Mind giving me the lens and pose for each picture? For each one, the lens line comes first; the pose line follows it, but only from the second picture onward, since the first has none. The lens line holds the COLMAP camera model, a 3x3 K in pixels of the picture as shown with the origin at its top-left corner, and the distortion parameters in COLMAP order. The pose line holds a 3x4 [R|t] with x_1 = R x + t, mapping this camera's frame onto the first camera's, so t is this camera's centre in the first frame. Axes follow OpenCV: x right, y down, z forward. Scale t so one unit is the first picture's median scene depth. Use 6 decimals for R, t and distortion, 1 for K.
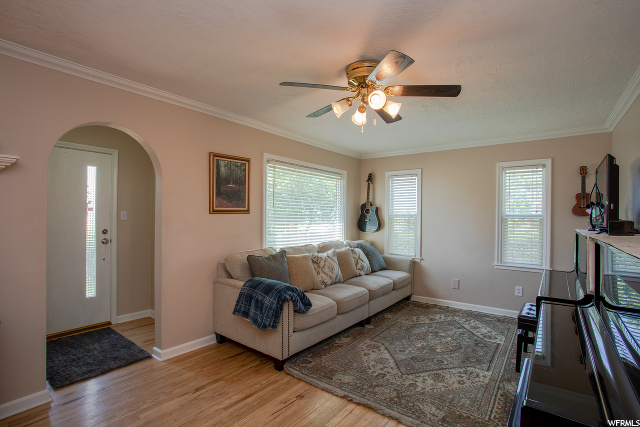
lens RADIAL K [[316.2, 0, 318.3], [0, 316.2, 212.1], [0, 0, 1]] dist [-0.048719, 0.004976]
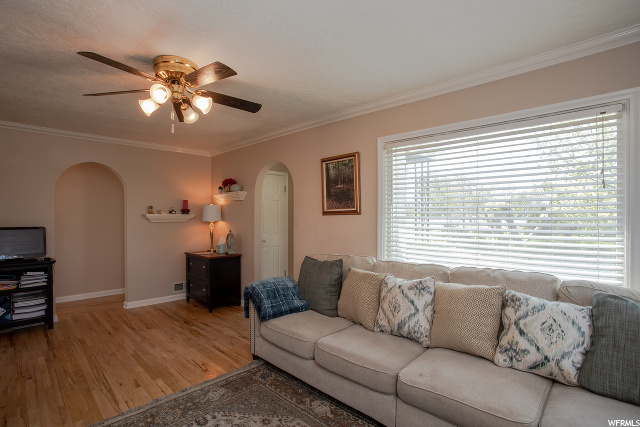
lens RADIAL K [[316.2, 0, 315.9], [0, 316.2, 218.2], [0, 0, 1]] dist [-0.048719, 0.004976]
pose [[-0.127064, -0.006965, -0.991870, 0.704849], [0.007362, 0.999941, -0.007965, 0.022580], [0.991867, -0.008314, -0.127005, 1.050163]]
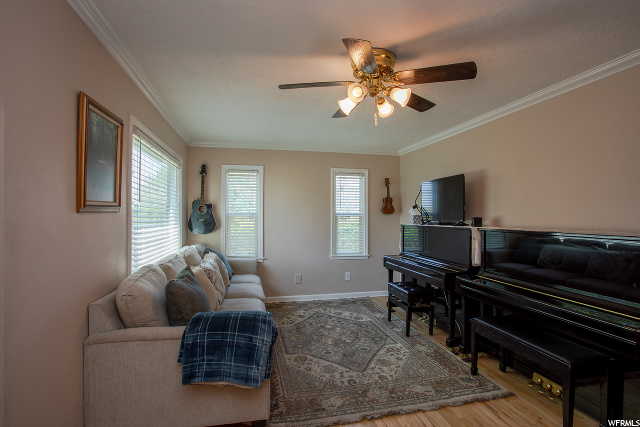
lens RADIAL K [[316.2, 0, 320.8], [0, 316.2, 213.3], [0, 0, 1]] dist [-0.048719, 0.004976]
pose [[0.632229, -0.003322, 0.774774, -0.454317], [-0.004201, 0.999961, 0.007715, -0.000210], [-0.774770, -0.008132, 0.632191, 0.360000]]
